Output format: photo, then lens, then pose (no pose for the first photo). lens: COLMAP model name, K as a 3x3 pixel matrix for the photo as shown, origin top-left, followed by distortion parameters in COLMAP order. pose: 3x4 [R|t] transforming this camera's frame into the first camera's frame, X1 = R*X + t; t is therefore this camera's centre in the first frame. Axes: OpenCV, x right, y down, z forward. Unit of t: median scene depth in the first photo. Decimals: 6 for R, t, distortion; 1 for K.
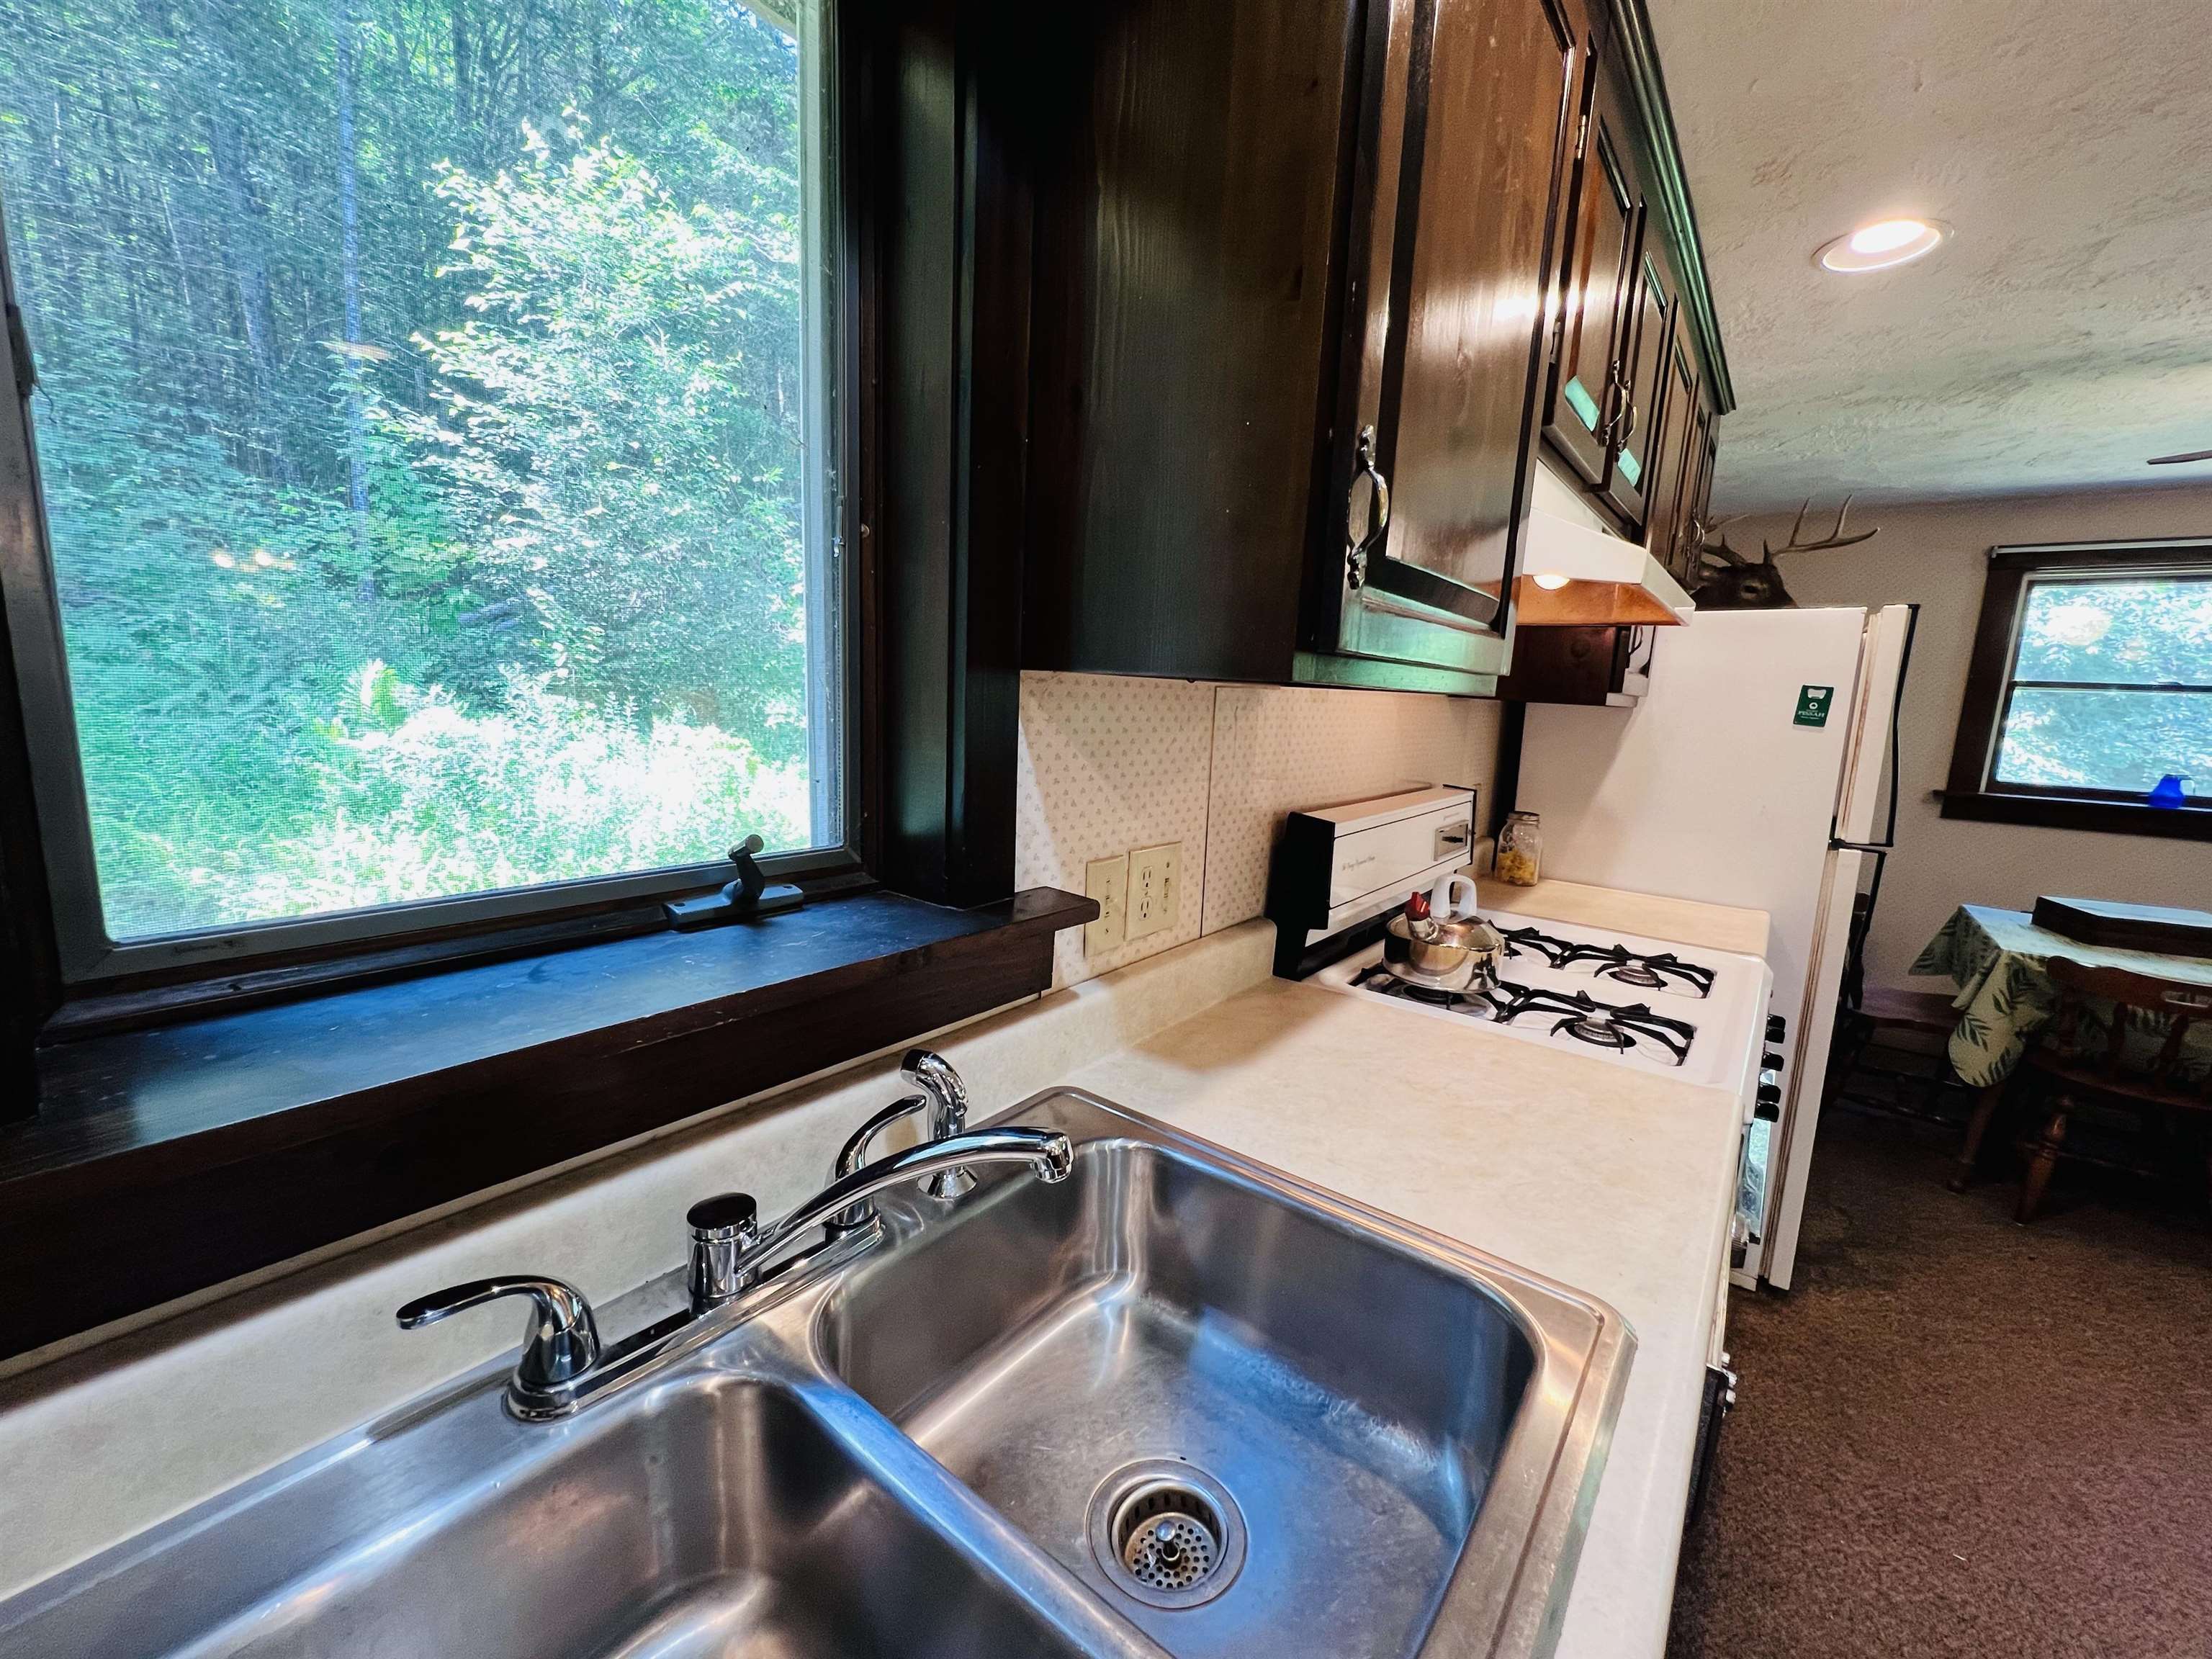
lens RADIAL K [[908.4, 0, 1106.0], [0, 908.4, 829.5], [0, 0, 1]] dist [0.001247, 0.000202]
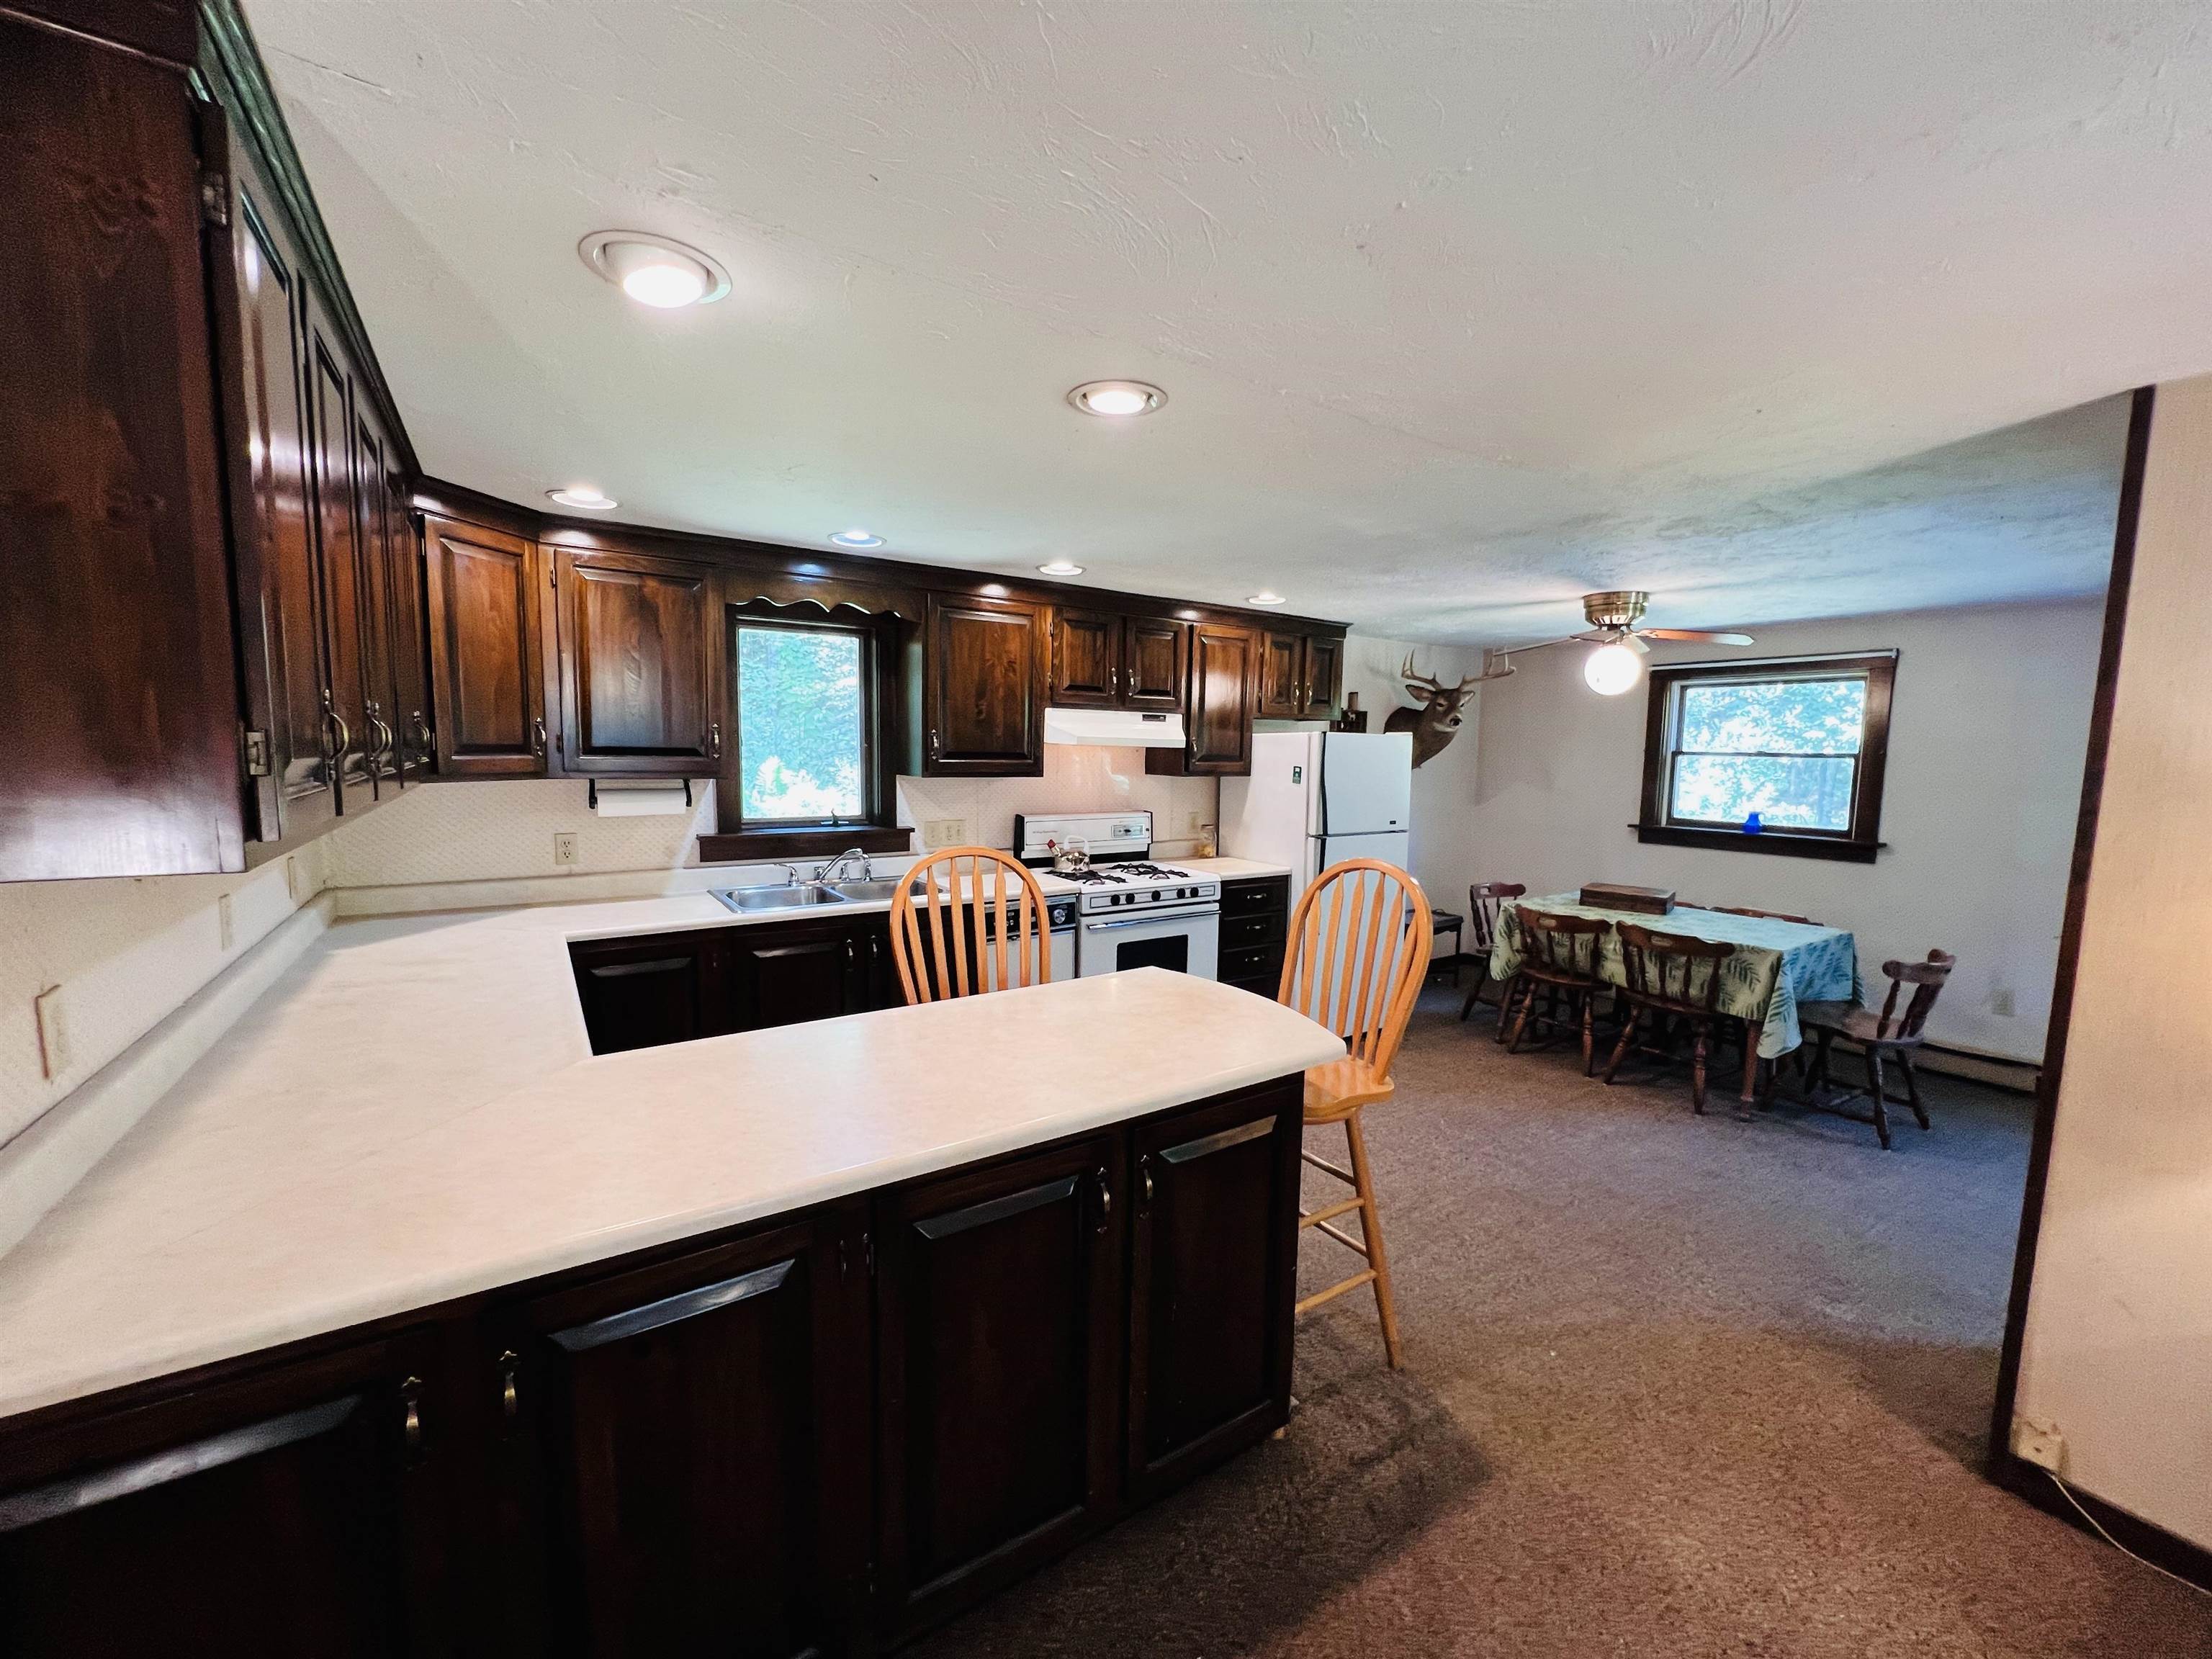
lens RADIAL K [[888.0, 0, 1114.1], [0, 888.0, 837.0], [0, 0, 1]] dist [-0.002722, 0.000027]
pose [[0.952305, 0.004322, -0.305118, 0.617604], [-0.024558, 0.997742, -0.062517, 0.103008], [0.304158, 0.067028, 0.950260, -0.745769]]
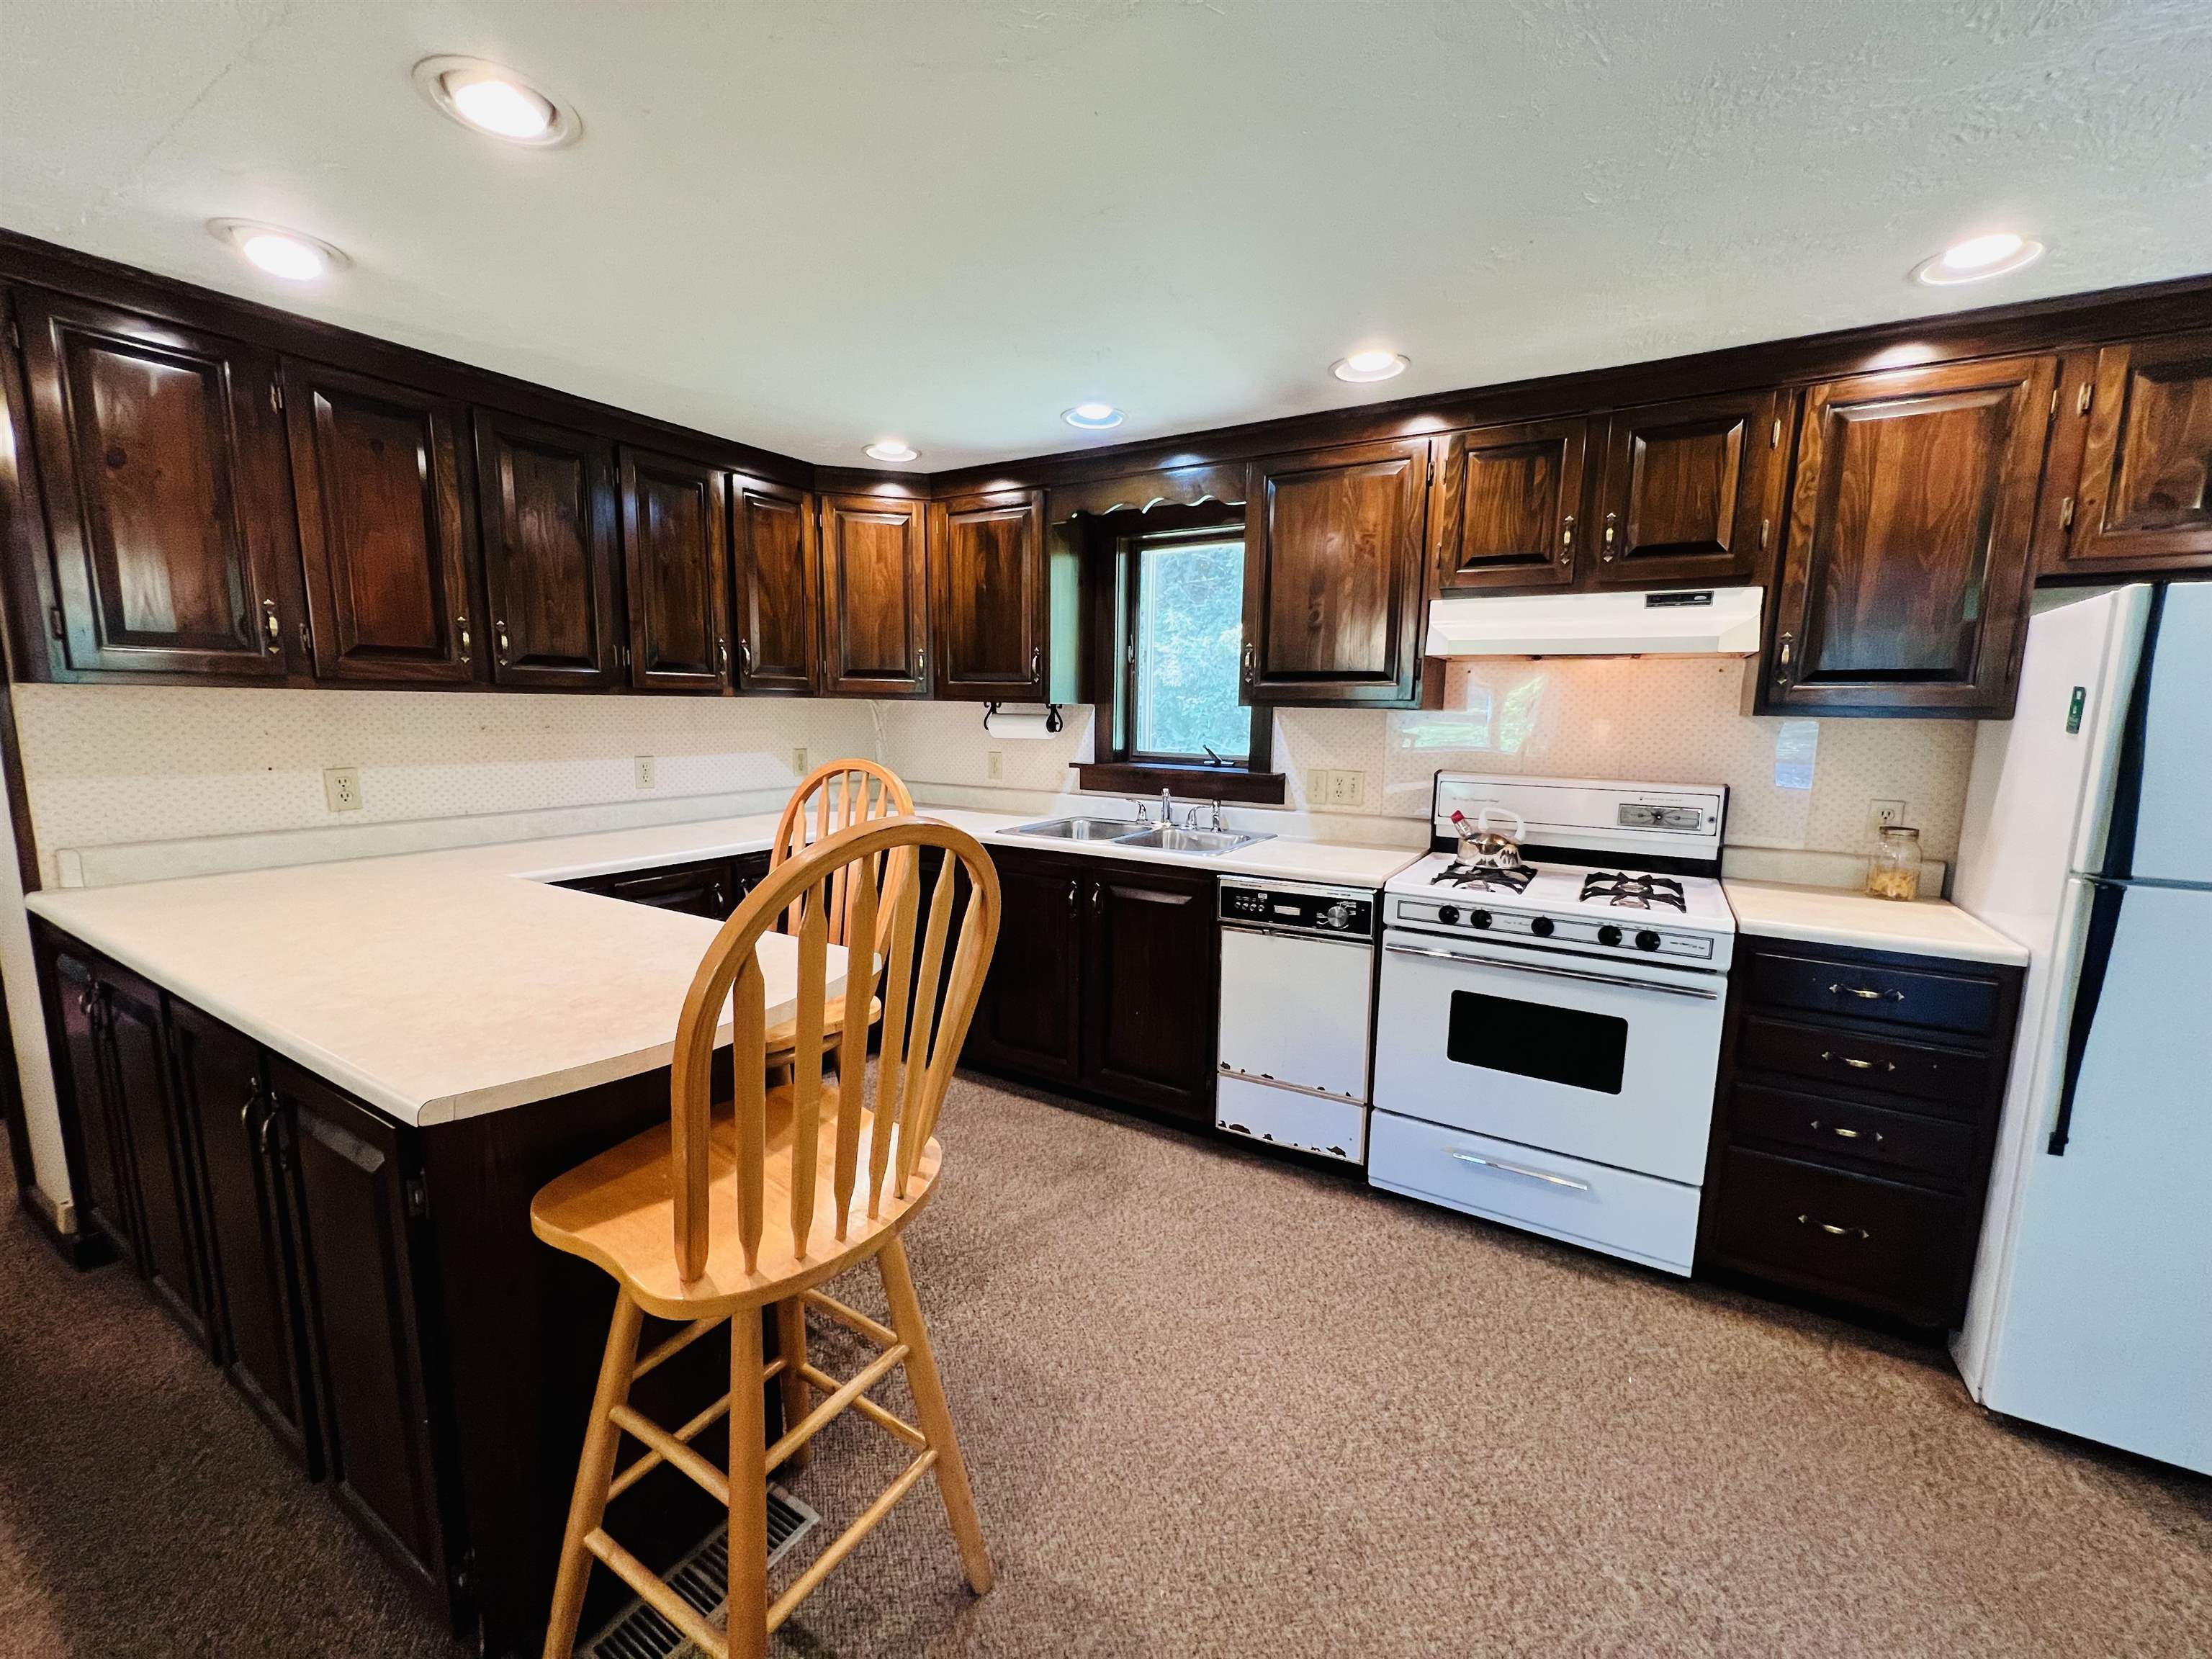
lens RADIAL K [[888.0, 0, 1114.1], [0, 888.0, 837.0], [0, 0, 1]] dist [-0.002722, 0.000027]
pose [[0.139158, 0.104141, -0.984779, 0.900097], [-0.168353, 0.982466, 0.080107, 0.041370], [0.975855, 0.154643, 0.154251, 0.003694]]
